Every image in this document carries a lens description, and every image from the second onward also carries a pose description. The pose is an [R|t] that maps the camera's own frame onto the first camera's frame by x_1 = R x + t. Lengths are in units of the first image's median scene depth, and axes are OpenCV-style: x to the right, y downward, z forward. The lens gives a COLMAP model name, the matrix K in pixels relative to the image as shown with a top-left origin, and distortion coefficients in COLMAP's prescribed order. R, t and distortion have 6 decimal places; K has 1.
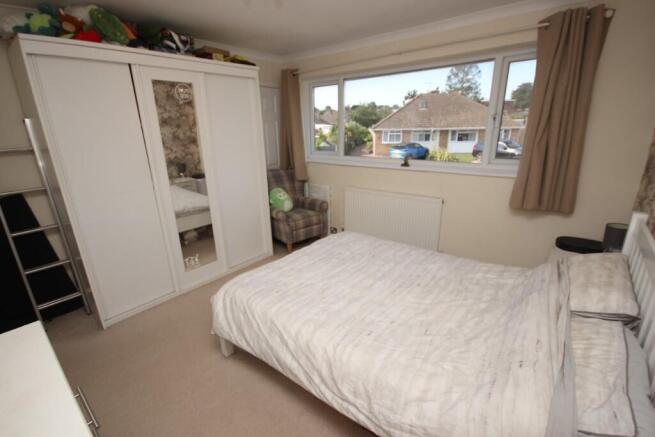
lens RADIAL K [[303.1, 0, 327.5], [0, 303.1, 218.5], [0, 0, 1]] dist [-0.000237, -0.000319]
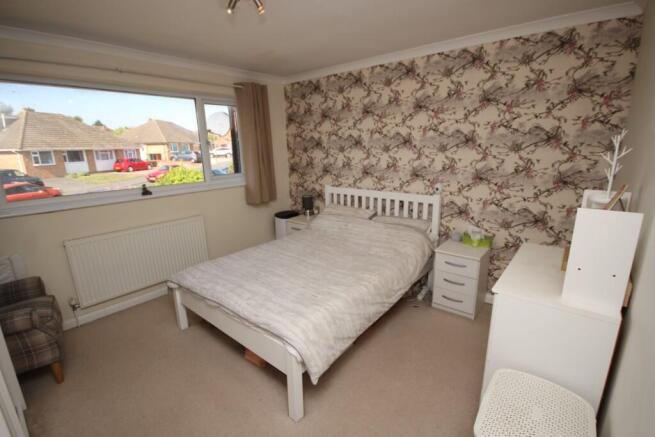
lens RADIAL K [[303.1, 0, 327.5], [0, 303.1, 218.5], [0, 0, 1]] dist [-0.000237, -0.000319]
pose [[0.007950, -0.213453, 0.976921, -0.875506], [0.312397, 0.928584, 0.200349, -0.164118], [-0.949918, 0.303595, 0.074064, 0.602046]]
